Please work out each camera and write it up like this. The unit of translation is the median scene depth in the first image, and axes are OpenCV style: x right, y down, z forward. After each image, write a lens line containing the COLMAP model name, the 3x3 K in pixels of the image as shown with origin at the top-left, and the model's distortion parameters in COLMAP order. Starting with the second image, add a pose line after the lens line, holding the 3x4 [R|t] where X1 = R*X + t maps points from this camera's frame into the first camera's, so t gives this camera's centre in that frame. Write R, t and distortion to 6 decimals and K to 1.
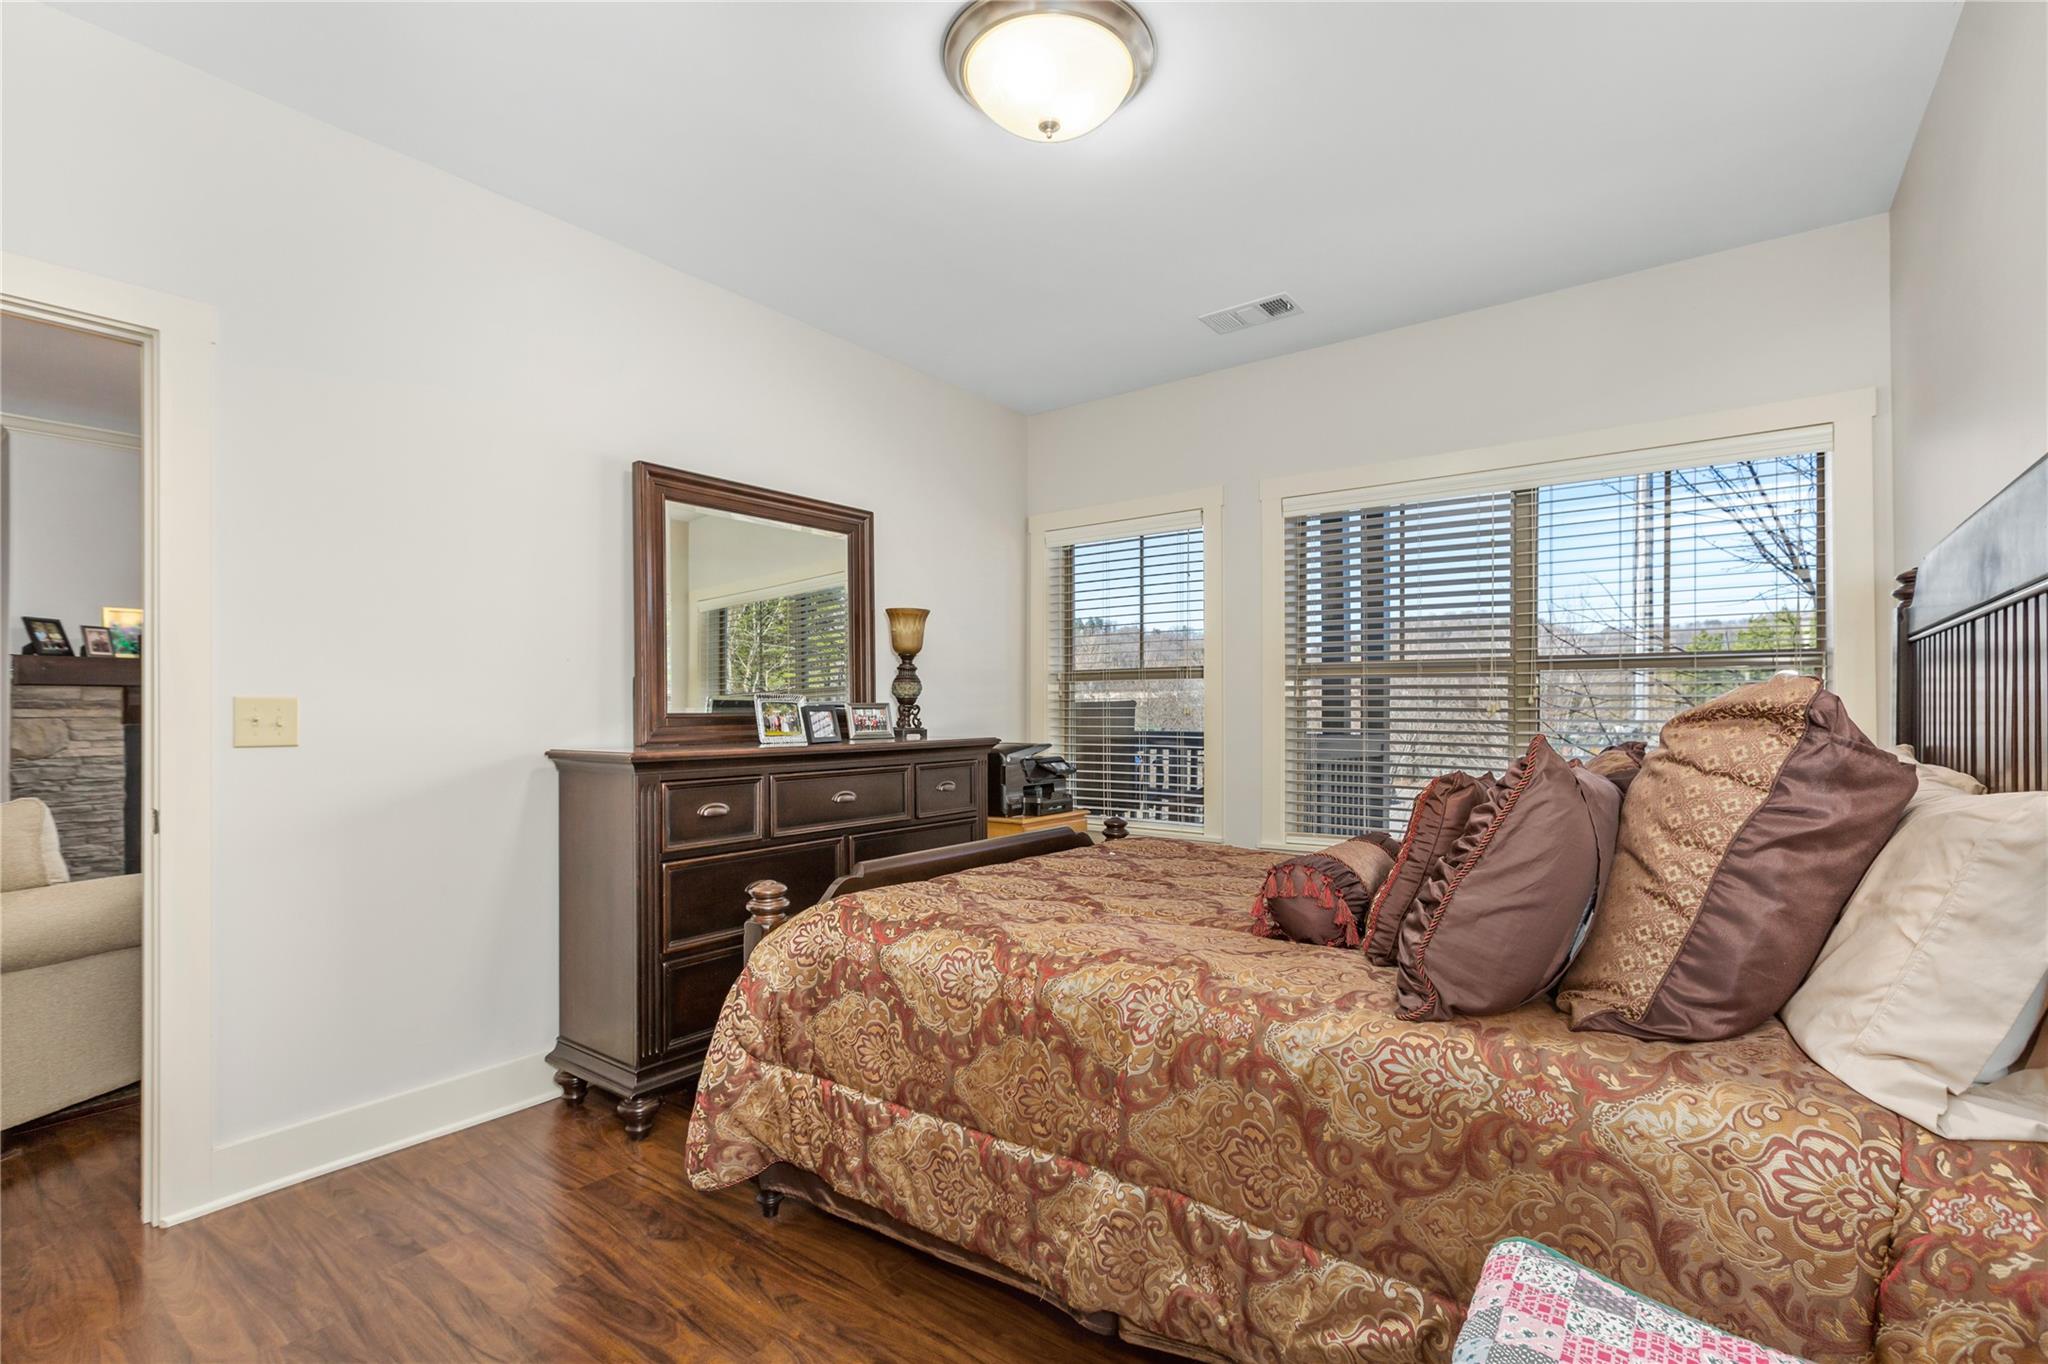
lens RADIAL K [[930.2, 0, 1031.6], [0, 930.2, 712.6], [0, 0, 1]] dist [0.001695, 0.000369]
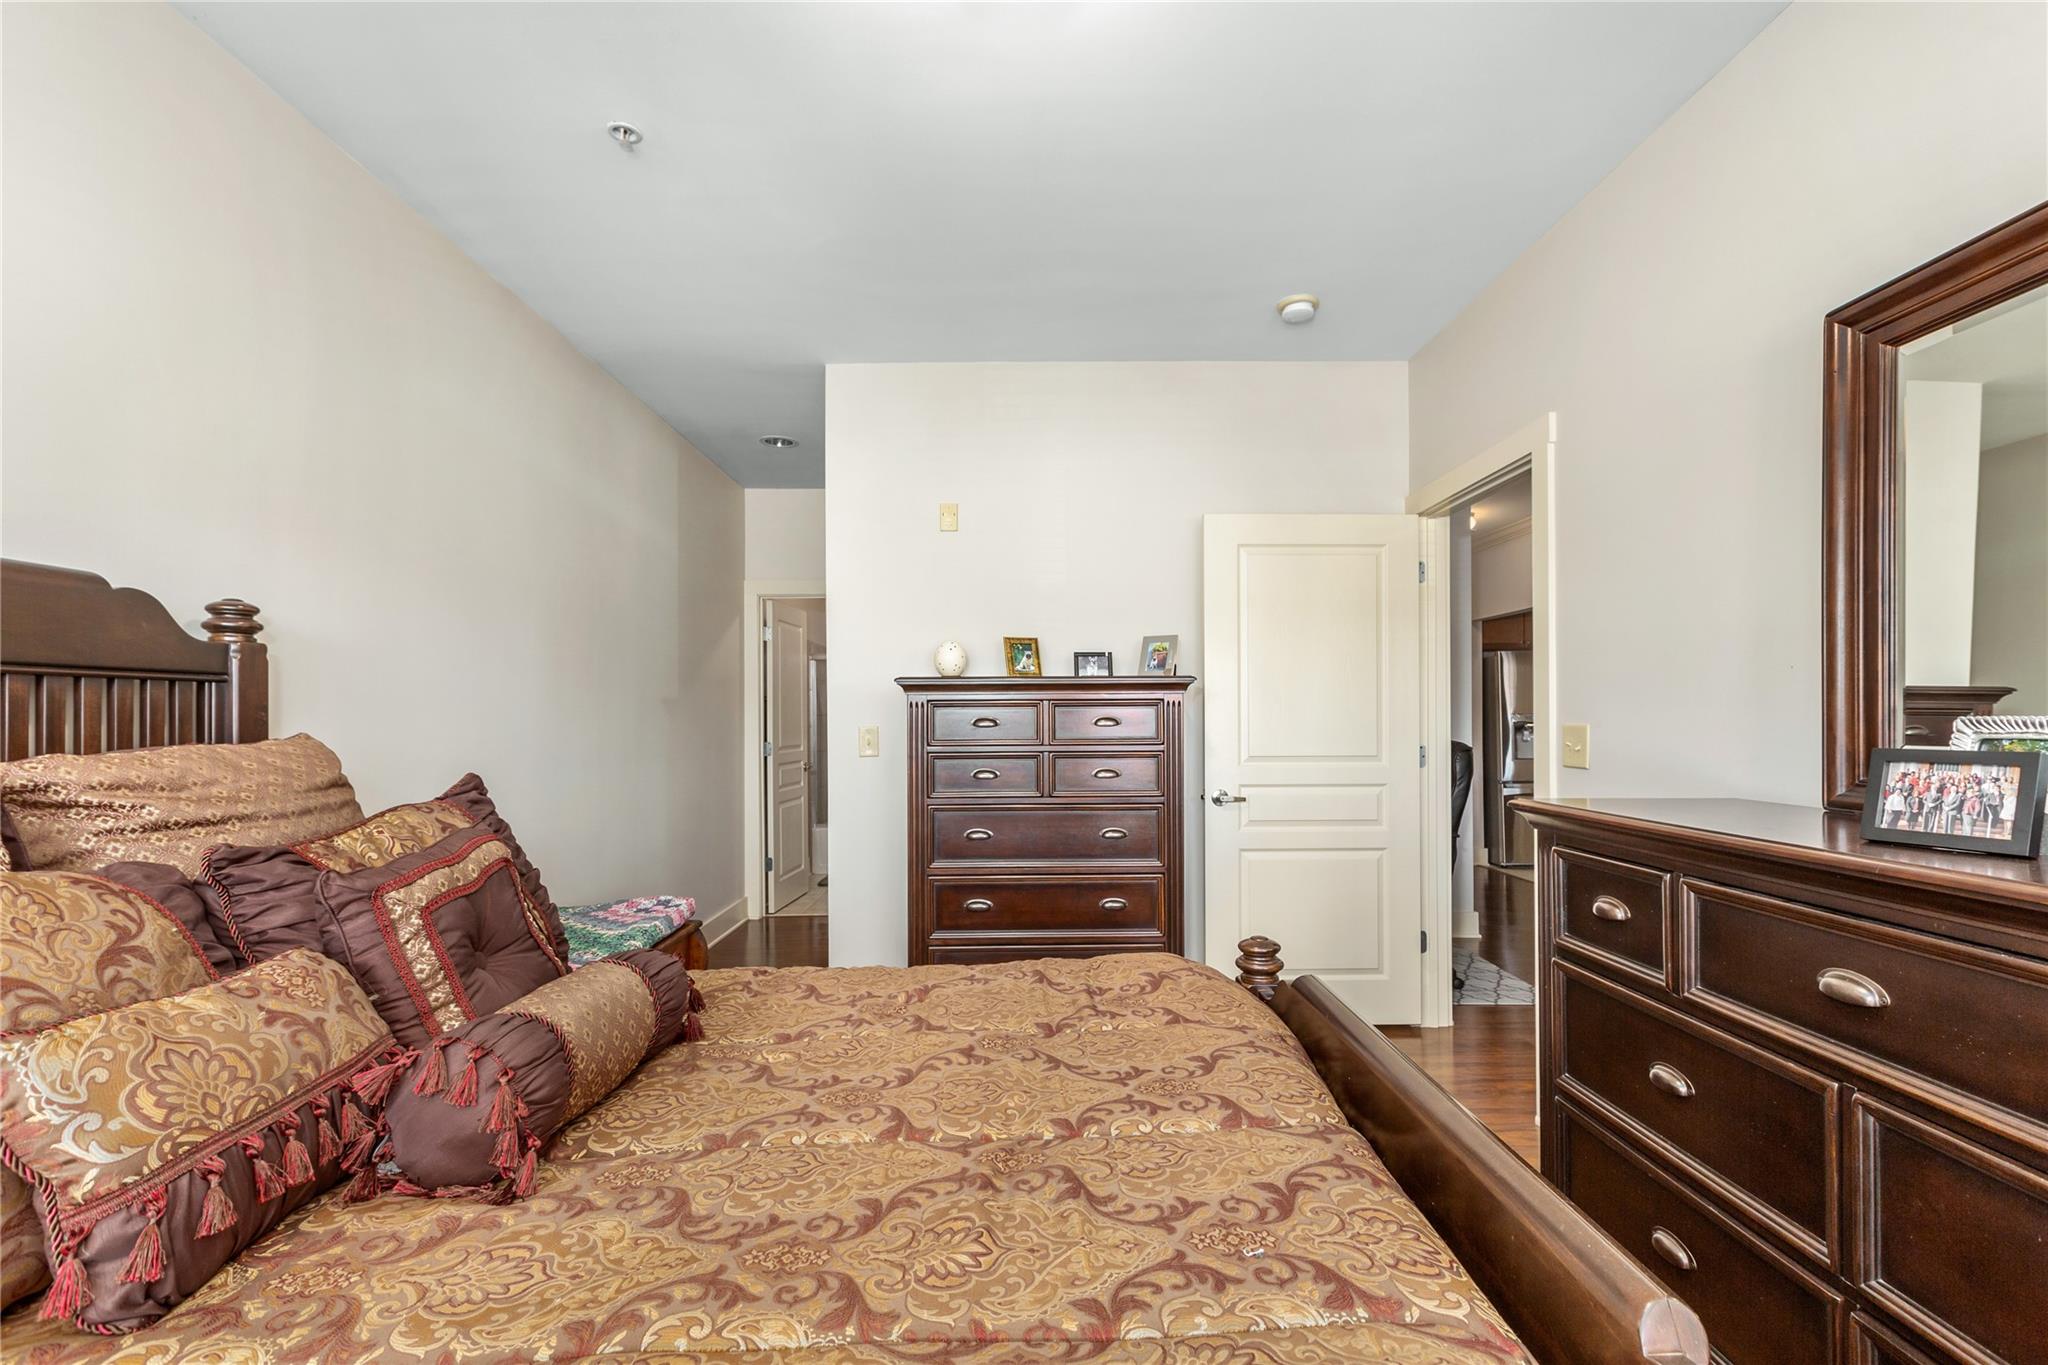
lens RADIAL K [[930.2, 0, 1031.6], [0, 930.2, 713.1], [0, 0, 1]] dist [0.001695, 0.000369]
pose [[-0.805304, 0.000022, -0.592862, 0.481468], [0.000839, 0.999999, -0.001103, -0.034593], [0.592862, -0.001386, -0.805303, 1.801058]]
